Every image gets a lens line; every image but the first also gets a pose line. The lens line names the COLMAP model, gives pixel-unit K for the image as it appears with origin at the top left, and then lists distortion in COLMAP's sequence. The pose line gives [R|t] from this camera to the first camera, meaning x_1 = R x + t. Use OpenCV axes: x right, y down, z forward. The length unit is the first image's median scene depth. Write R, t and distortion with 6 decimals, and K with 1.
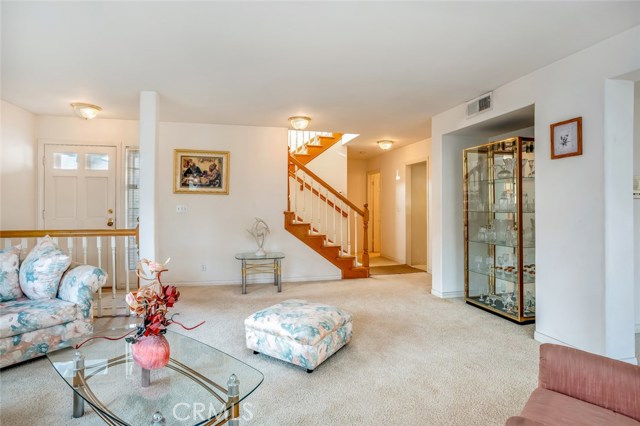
lens RADIAL K [[318.6, 0, 317.1], [0, 318.6, 208.1], [0, 0, 1]] dist [-0.073356, 0.034875]
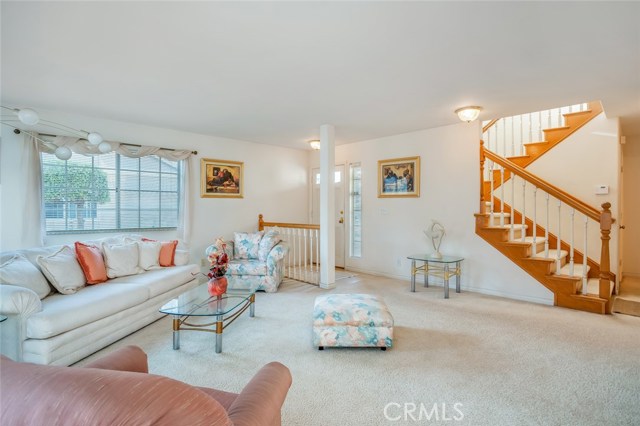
lens RADIAL K [[318.6, 0, 317.1], [0, 318.6, 208.1], [0, 0, 1]] dist [-0.073356, 0.034875]
pose [[0.510118, -0.004233, -0.860094, 0.466722], [0.002673, 0.999991, -0.003336, -0.003518], [0.860100, -0.000597, 0.510125, 0.177883]]
